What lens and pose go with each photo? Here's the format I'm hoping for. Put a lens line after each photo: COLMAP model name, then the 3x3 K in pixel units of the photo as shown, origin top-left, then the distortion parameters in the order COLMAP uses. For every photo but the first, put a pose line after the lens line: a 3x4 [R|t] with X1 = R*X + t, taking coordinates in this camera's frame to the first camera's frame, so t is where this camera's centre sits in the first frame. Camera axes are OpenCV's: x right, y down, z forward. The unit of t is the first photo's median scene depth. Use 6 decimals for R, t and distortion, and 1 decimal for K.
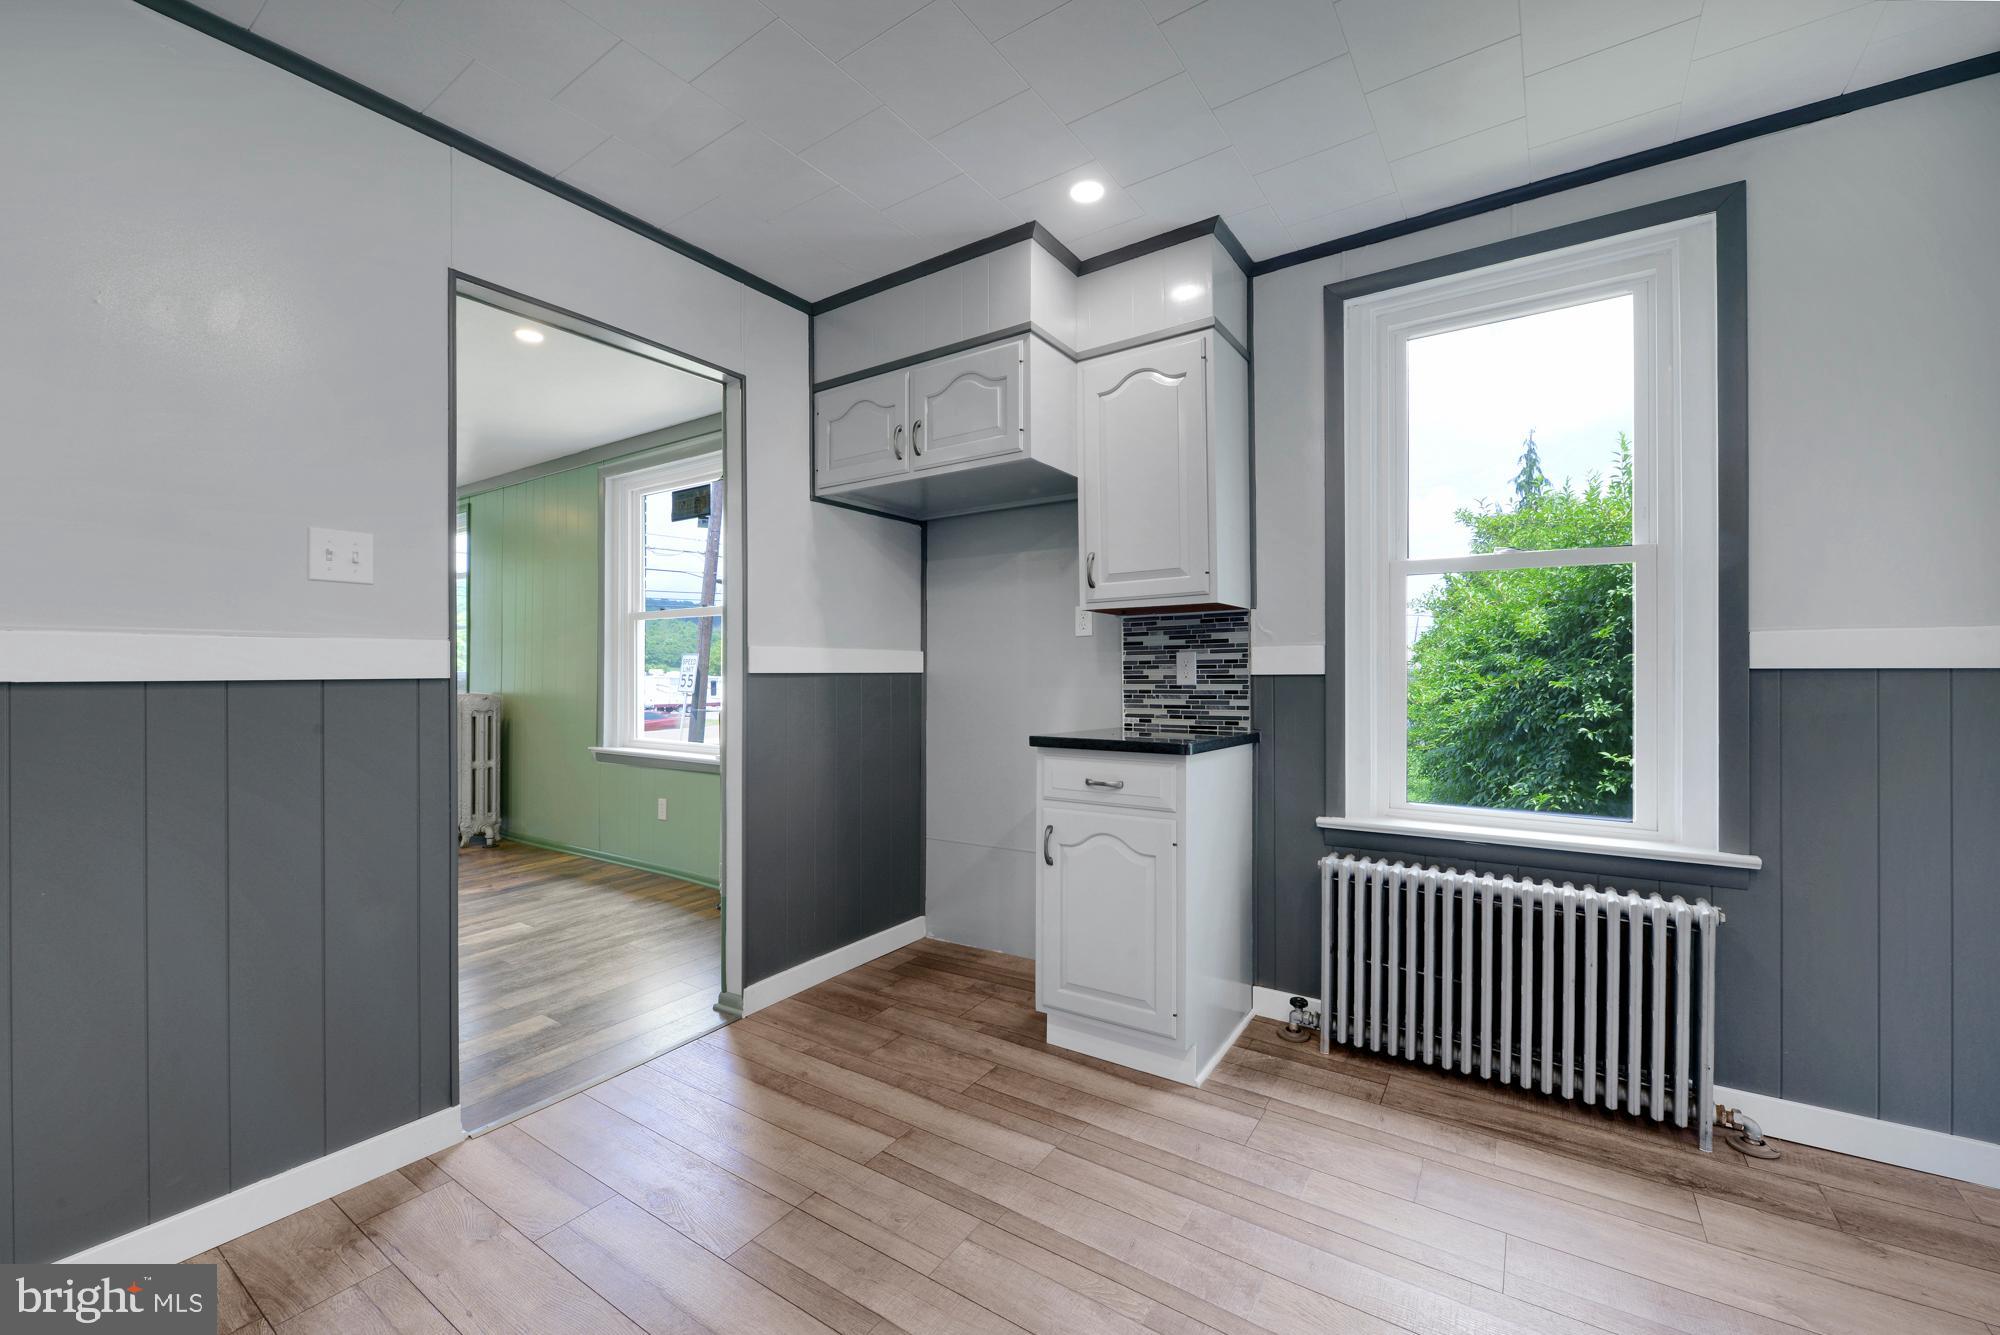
lens RADIAL K [[818.2, 0, 989.0], [0, 818.2, 665.9], [0, 0, 1]] dist [-0.011120, 0.000402]
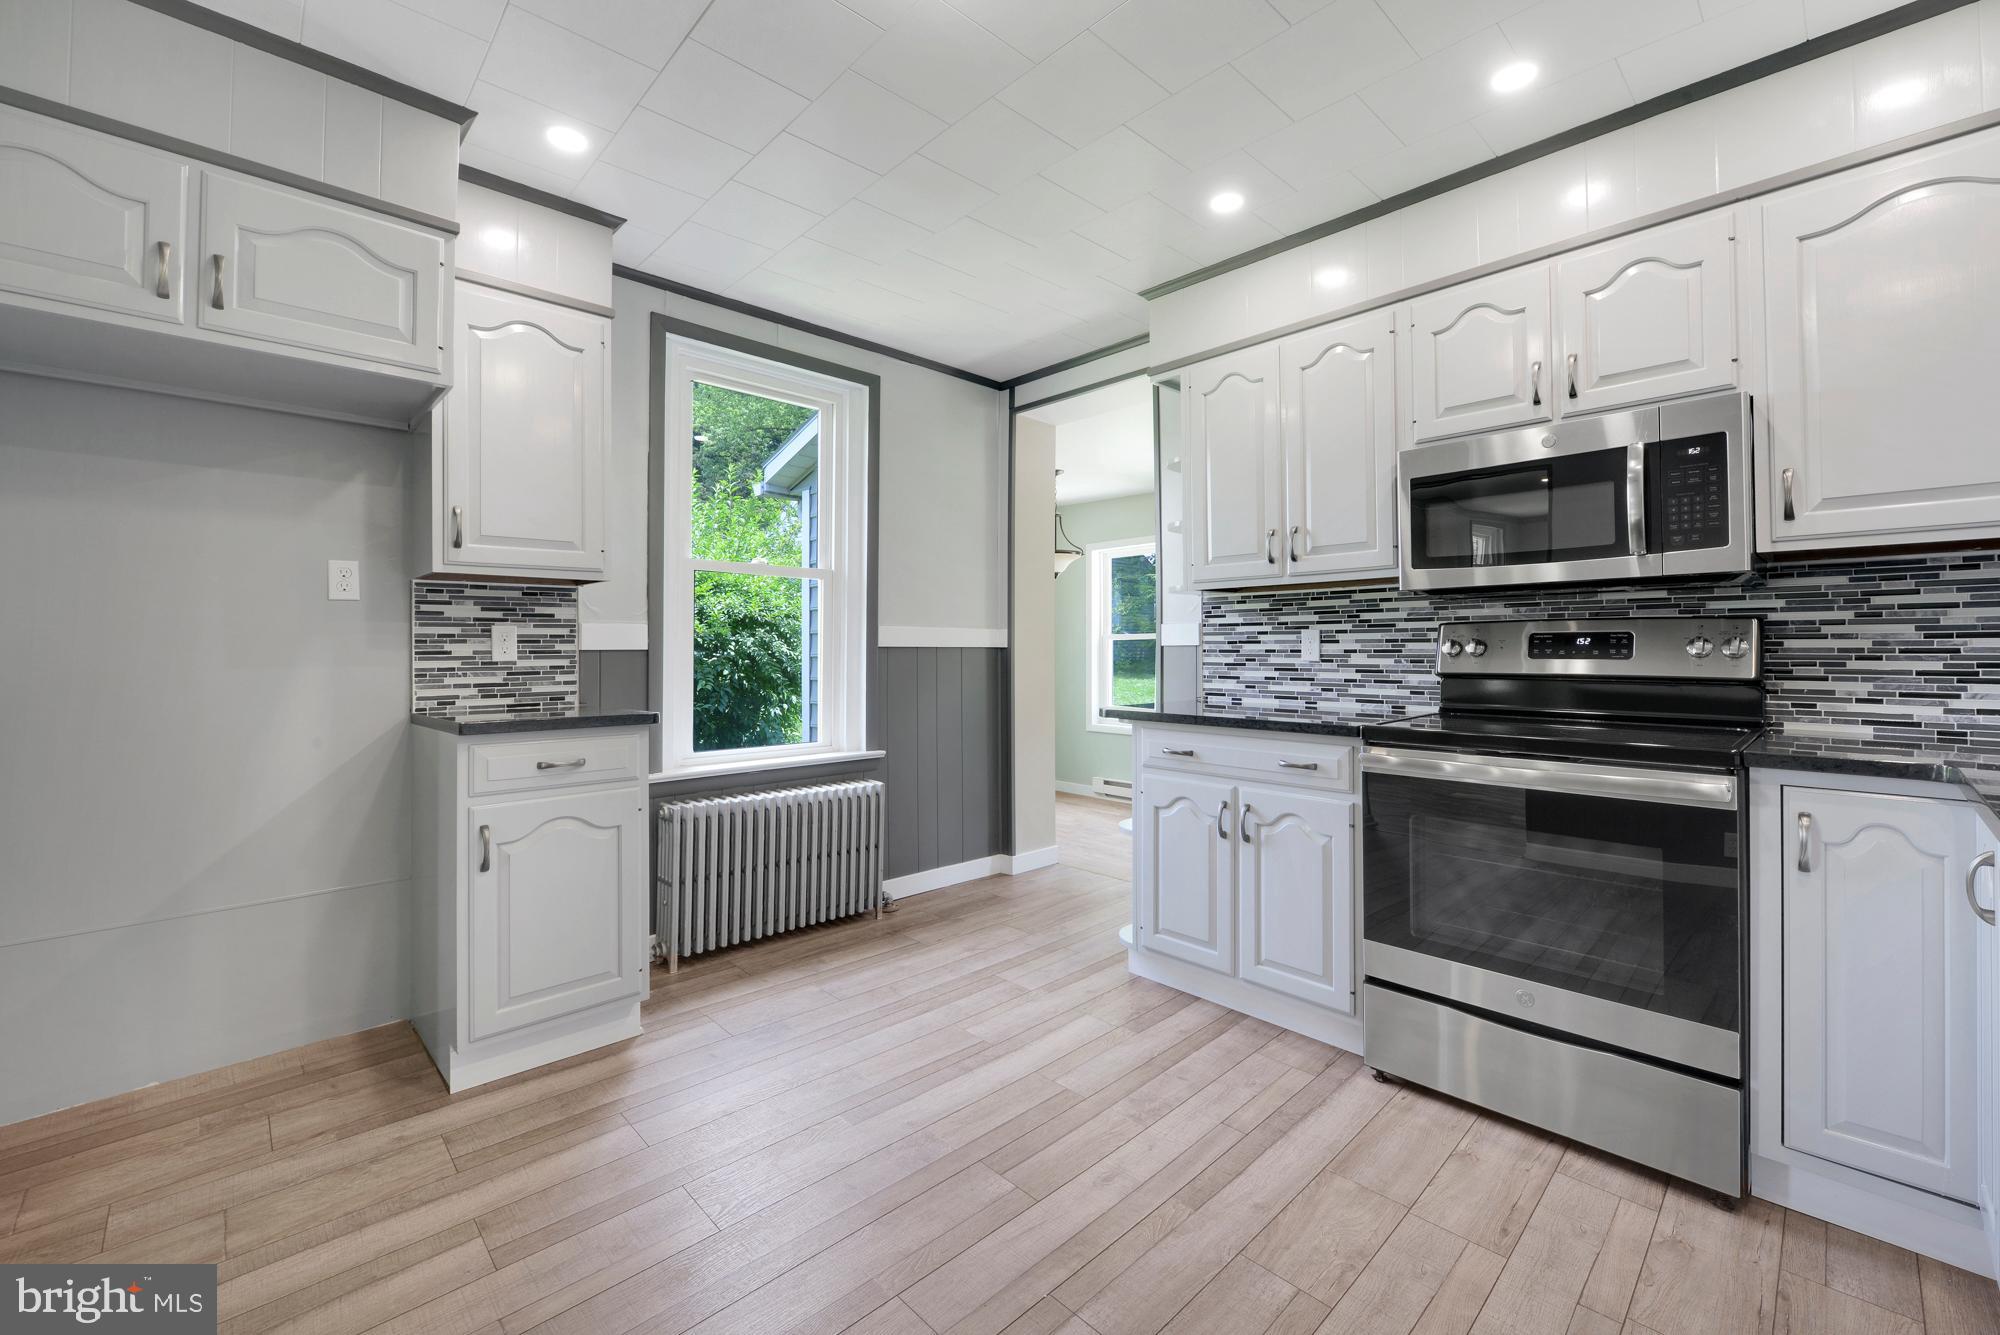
lens RADIAL K [[818.2, 0, 1063.0], [0, 818.2, 633.6], [0, 0, 1]] dist [-0.011120, 0.000402]
pose [[0.150235, 0.020672, 0.988434, -0.604100], [-0.006838, 0.999779, -0.019870, 0.006500], [-0.988627, -0.003774, 0.150343, 0.242464]]
